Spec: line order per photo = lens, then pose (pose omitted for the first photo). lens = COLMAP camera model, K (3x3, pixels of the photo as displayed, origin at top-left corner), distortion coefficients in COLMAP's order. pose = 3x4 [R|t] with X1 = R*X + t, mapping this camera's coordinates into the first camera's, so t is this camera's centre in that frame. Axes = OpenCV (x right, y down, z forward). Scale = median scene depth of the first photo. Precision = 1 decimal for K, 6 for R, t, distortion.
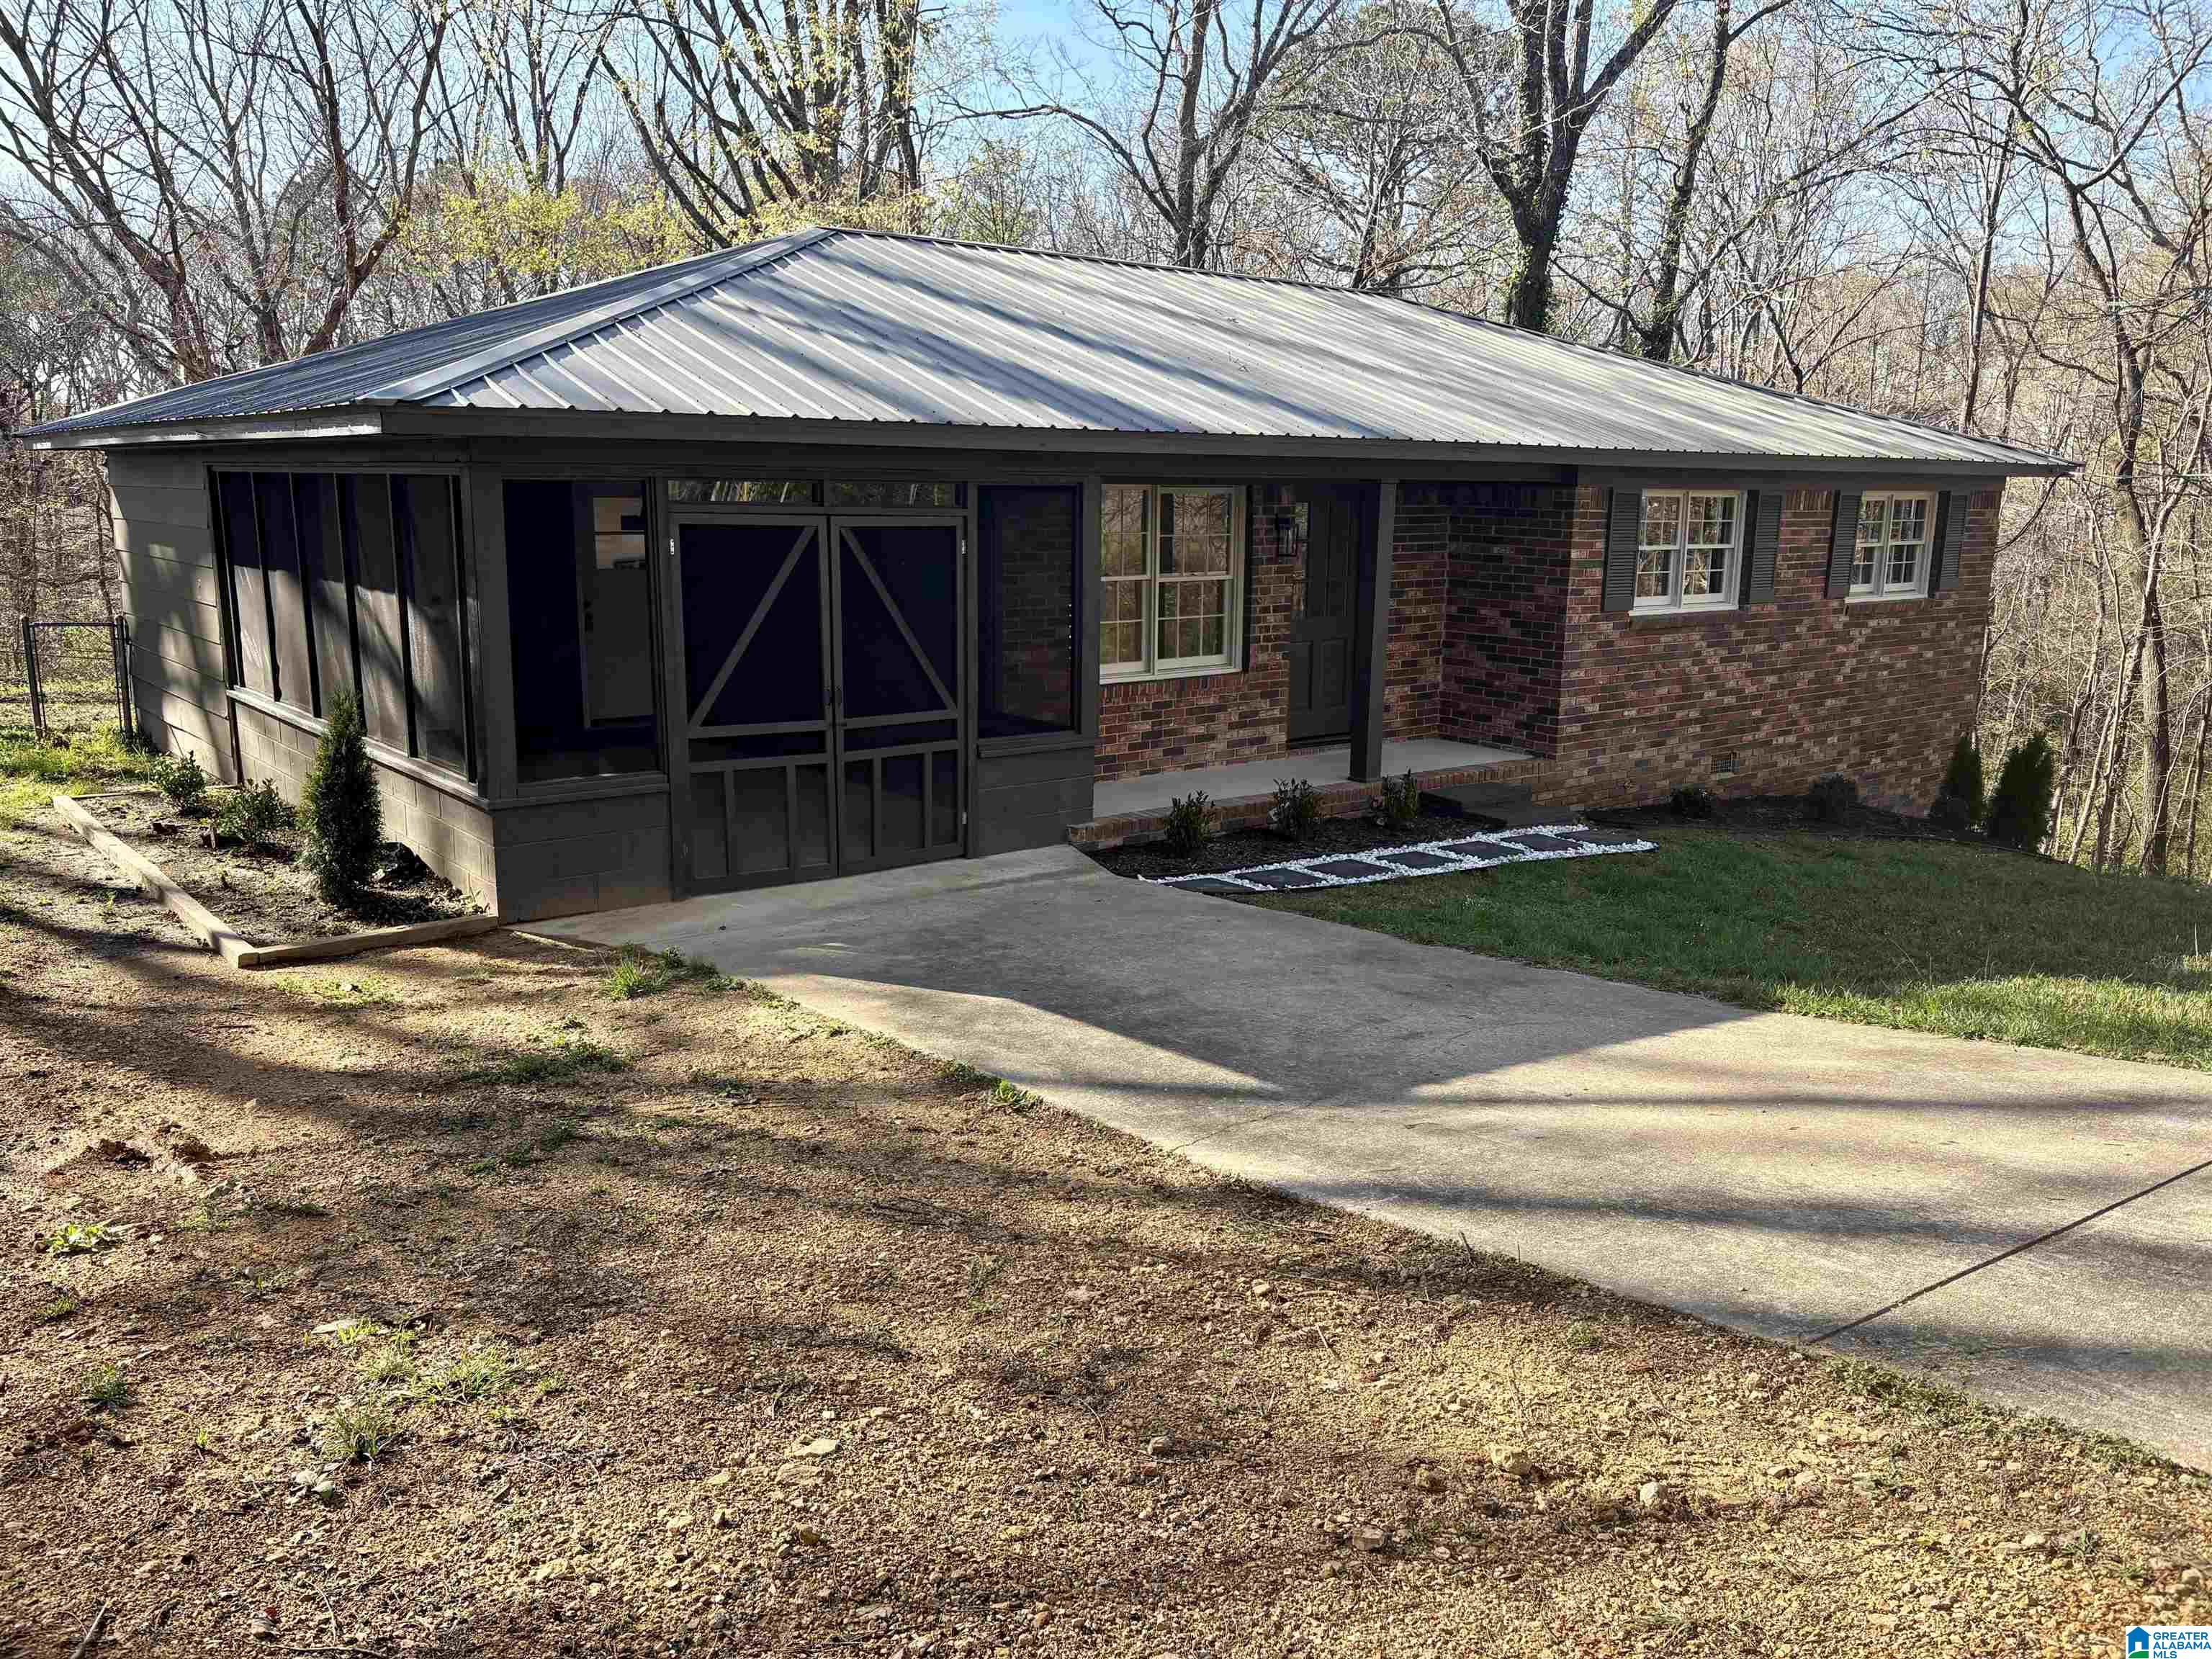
lens RADIAL K [[1679.9, 0, 1086.7], [0, 1679.9, 824.2], [0, 0, 1]] dist [0.084006, -0.104555]
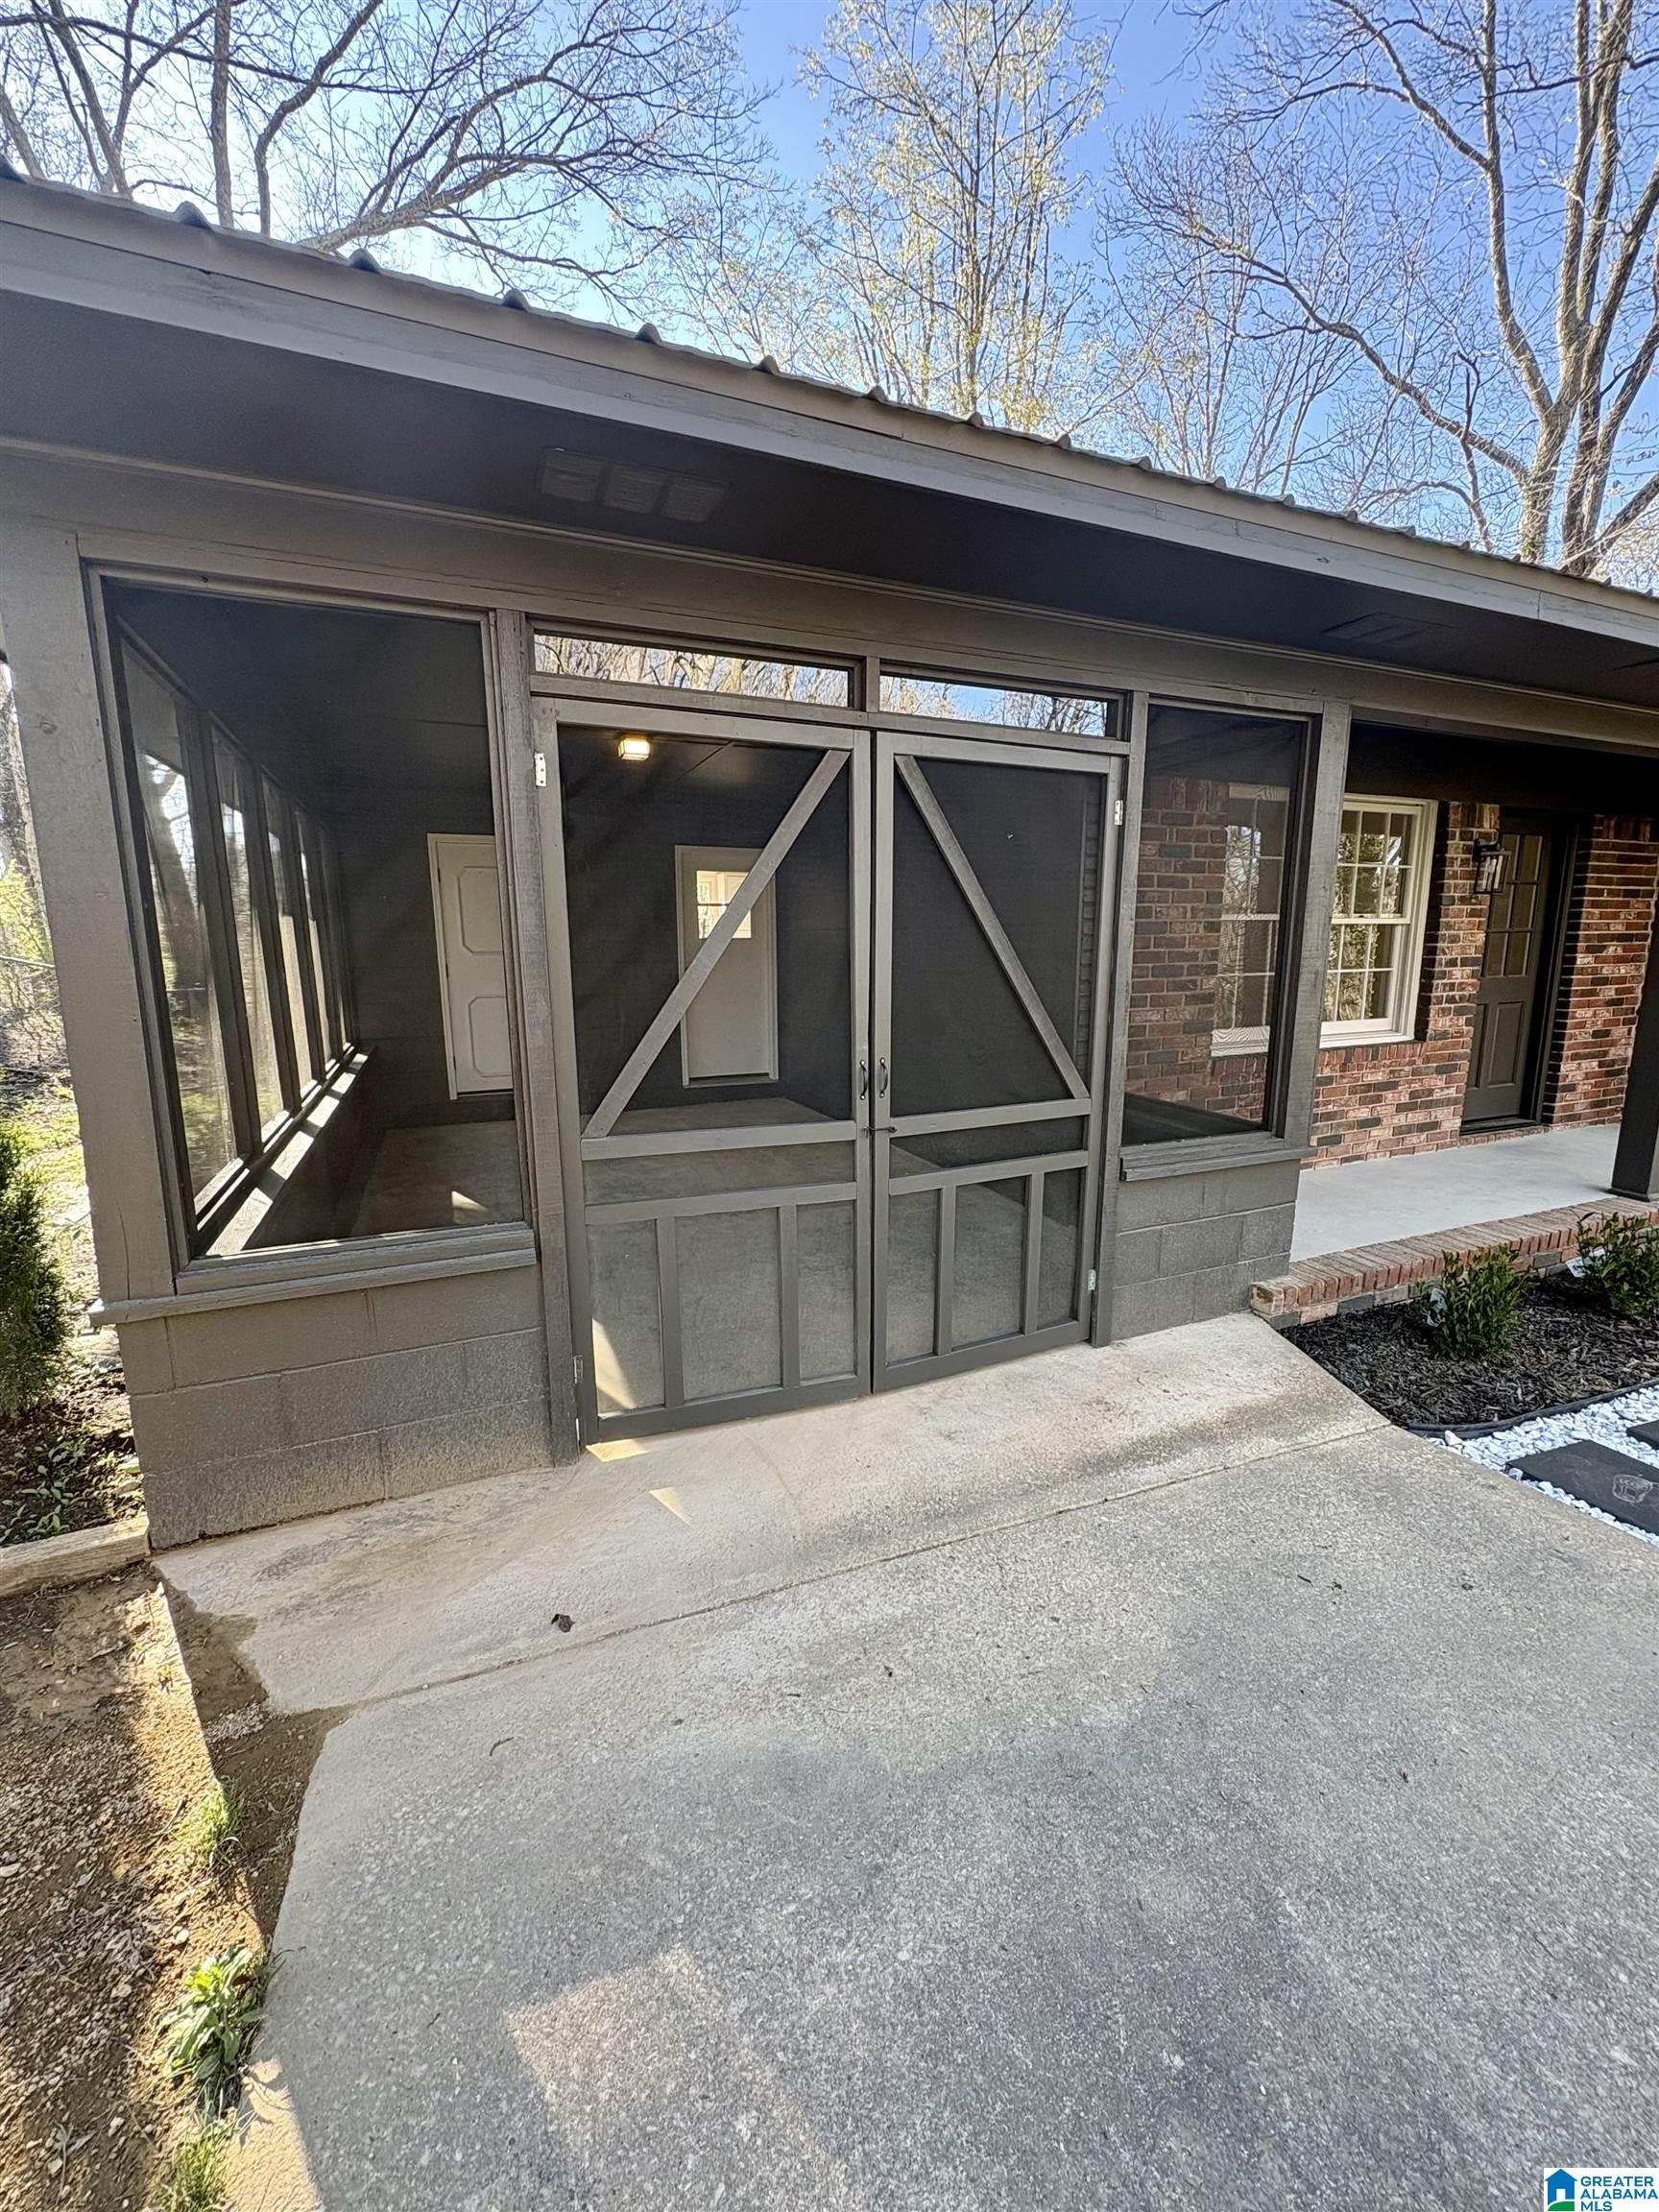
lens RADIAL K [[881.7, 0, 835.2], [0, 881.7, 1104.6], [0, 0, 1]] dist [0.000194, 0.000017]
pose [[0.965480, 0.031783, -0.258530, -0.089542], [-0.035369, 0.999332, -0.009229, -0.065038], [0.258064, 0.018054, 0.965959, 0.732978]]
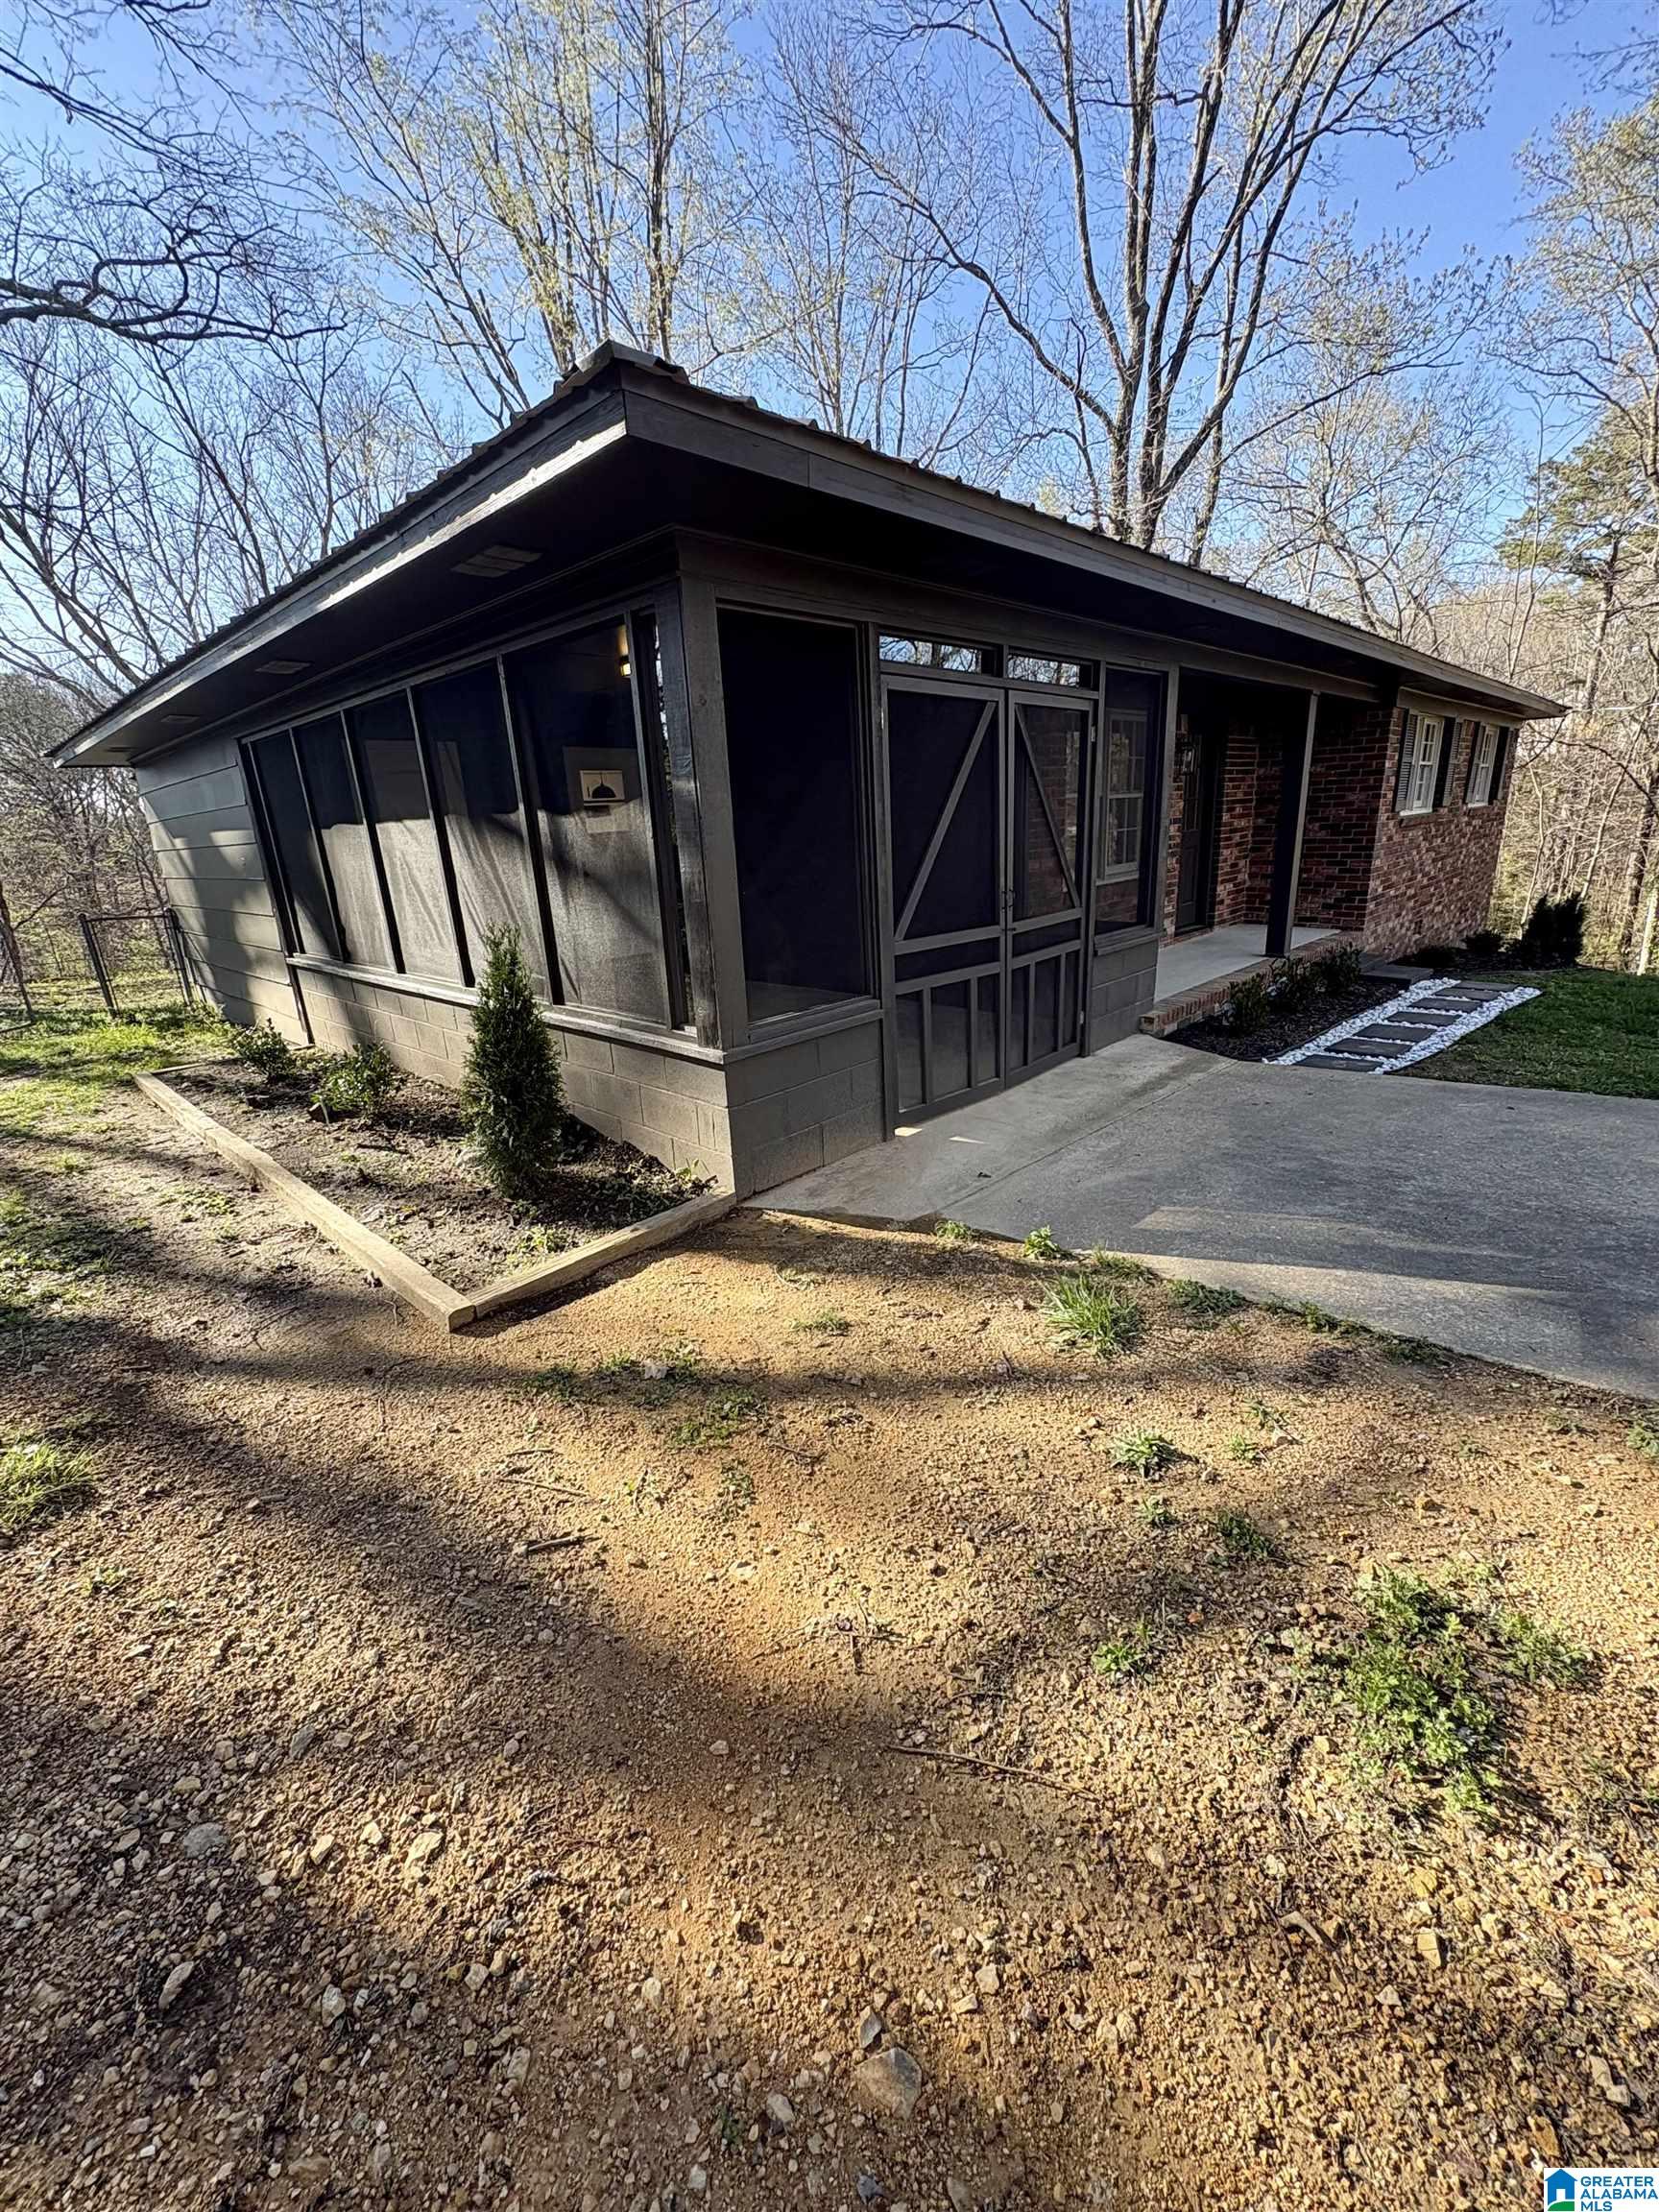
lens RADIAL K [[881.7, 0, 835.2], [0, 881.7, 1104.6], [0, 0, 1]] dist [0.000194, 0.000017]
pose [[0.988825, -0.099074, 0.111399, -0.310816], [0.085777, 0.989254, 0.118404, -0.030087], [-0.121932, -0.107526, 0.986697, 0.528331]]
